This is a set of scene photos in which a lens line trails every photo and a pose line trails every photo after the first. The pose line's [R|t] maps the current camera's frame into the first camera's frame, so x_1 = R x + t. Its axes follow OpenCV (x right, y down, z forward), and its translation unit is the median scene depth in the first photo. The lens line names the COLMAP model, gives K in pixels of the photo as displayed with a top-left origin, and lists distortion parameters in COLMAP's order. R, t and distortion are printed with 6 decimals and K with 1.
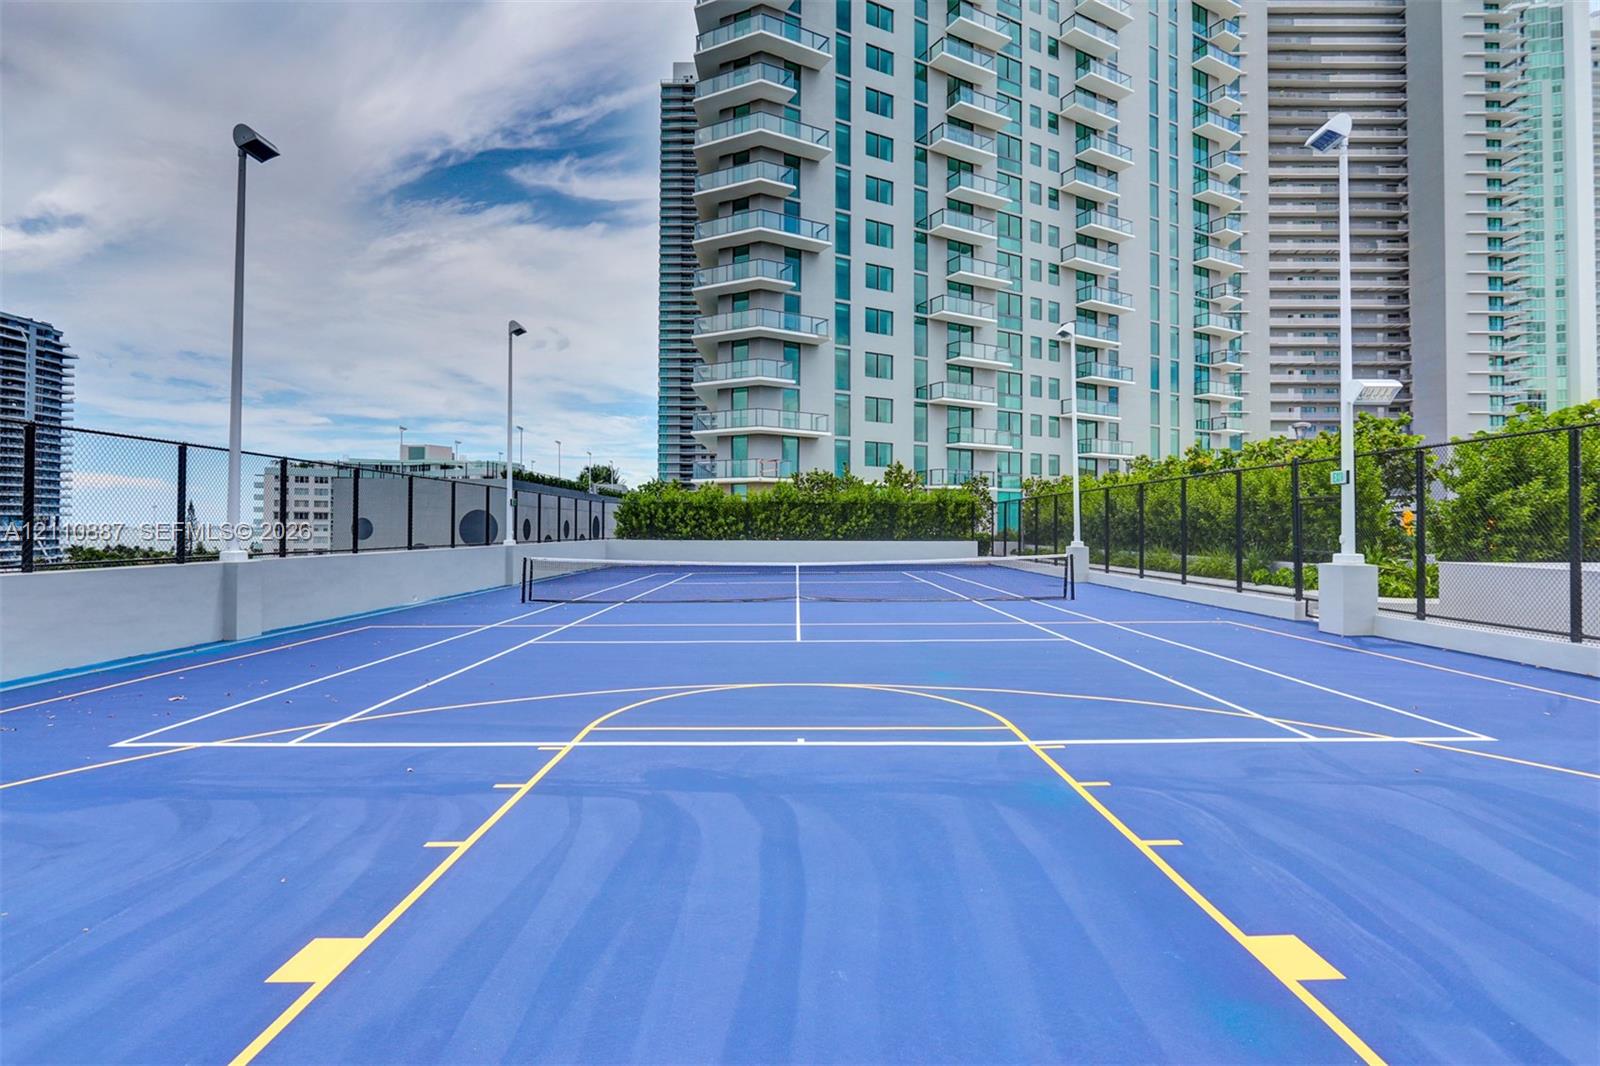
lens RADIAL K [[775.5, 0, 794.4], [0, 775.5, 525.6], [0, 0, 1]] dist [0.001346, 0.000484]
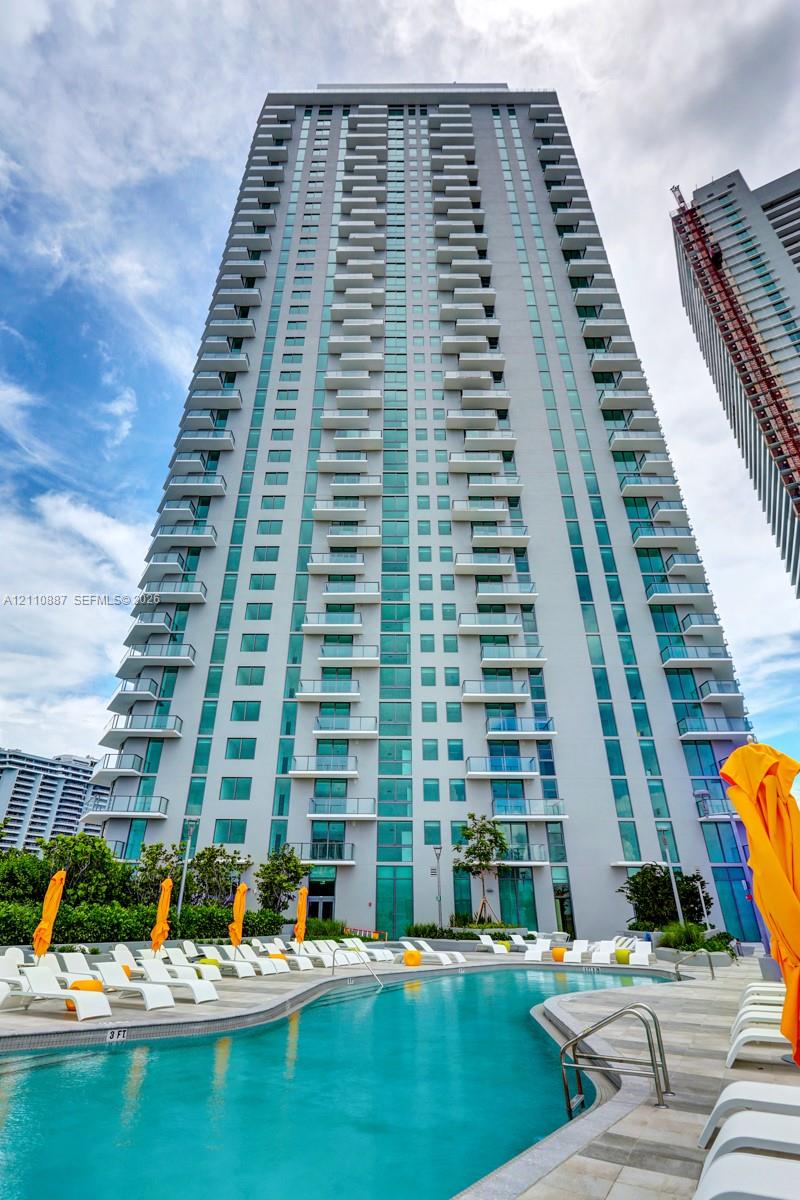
lens RADIAL K [[571.3, 0, 395.2], [0, 571.3, 612.6], [0, 0, 1]] dist [-0.005683, 0.000360]
pose [[0.869430, -0.223074, -0.440829, 0.675251], [-0.002743, 0.890071, -0.455814, -0.002171], [0.494049, 0.397508, 0.773242, 0.360699]]
